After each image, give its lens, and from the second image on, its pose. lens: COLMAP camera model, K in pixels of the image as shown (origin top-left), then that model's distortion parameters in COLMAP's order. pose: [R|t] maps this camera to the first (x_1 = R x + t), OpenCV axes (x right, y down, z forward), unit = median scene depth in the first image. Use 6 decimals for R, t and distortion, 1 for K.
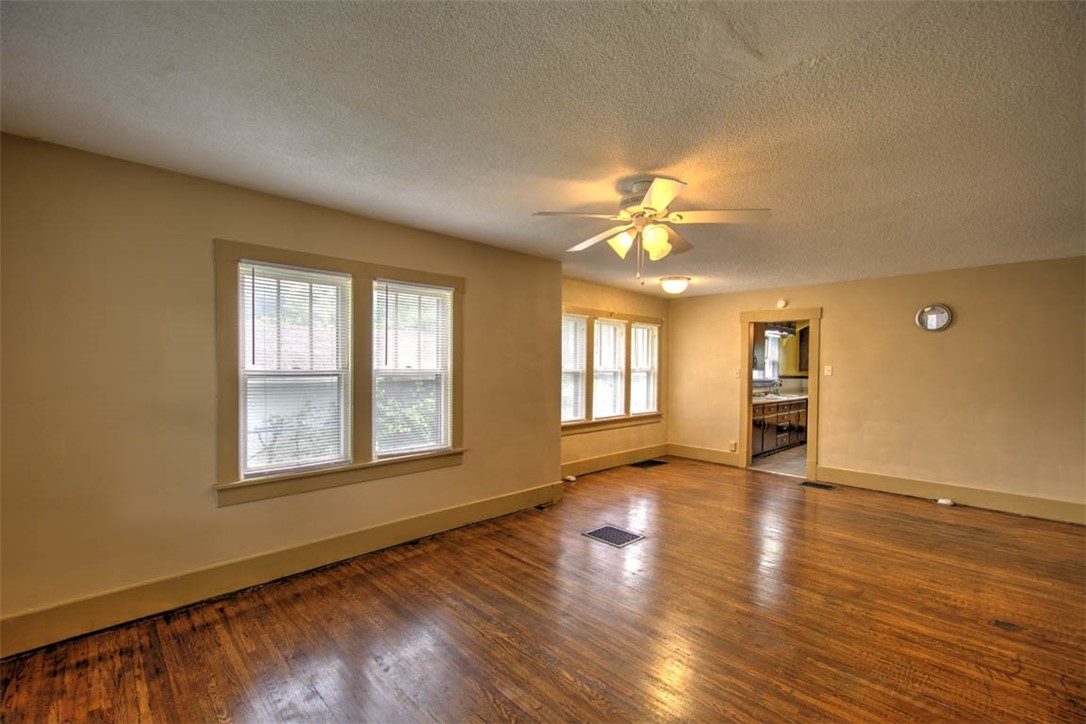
lens RADIAL K [[463.6, 0, 536.3], [0, 463.6, 375.1], [0, 0, 1]] dist [0.002031, -0.000032]
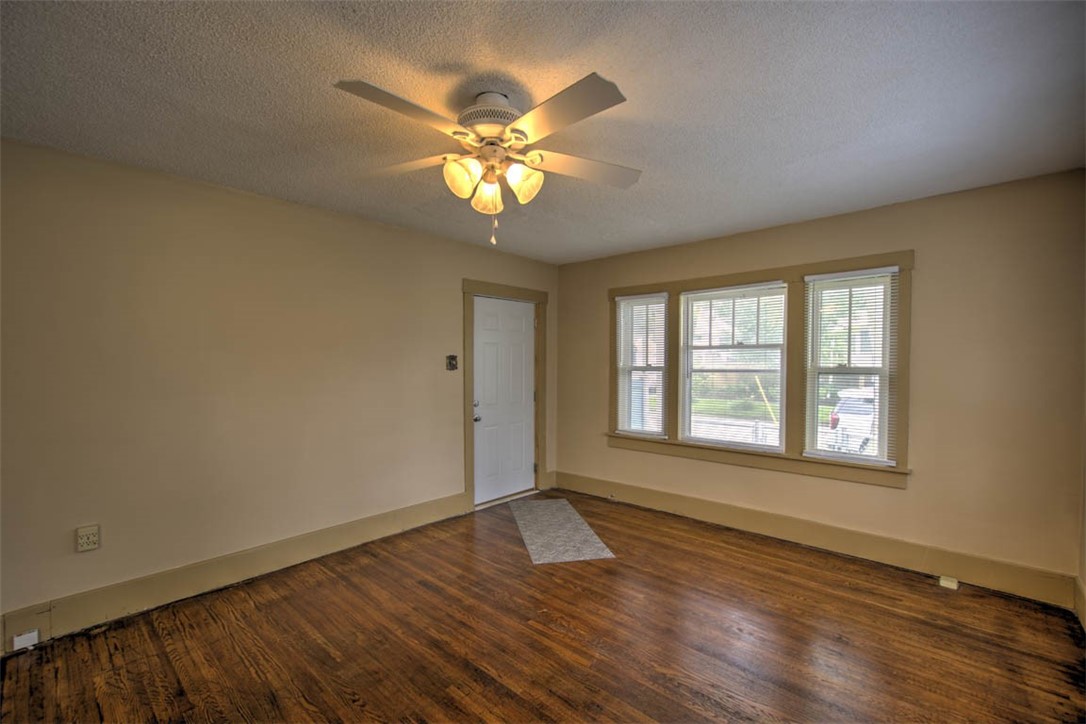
lens RADIAL K [[462.1, 0, 545.7], [0, 462.1, 374.3], [0, 0, 1]] dist [0.000664, 0.000124]
pose [[-0.997246, -0.004558, -0.074024, 0.125218], [-0.007588, 0.999142, 0.040706, -0.017471], [0.073775, 0.041155, -0.996425, 1.080729]]
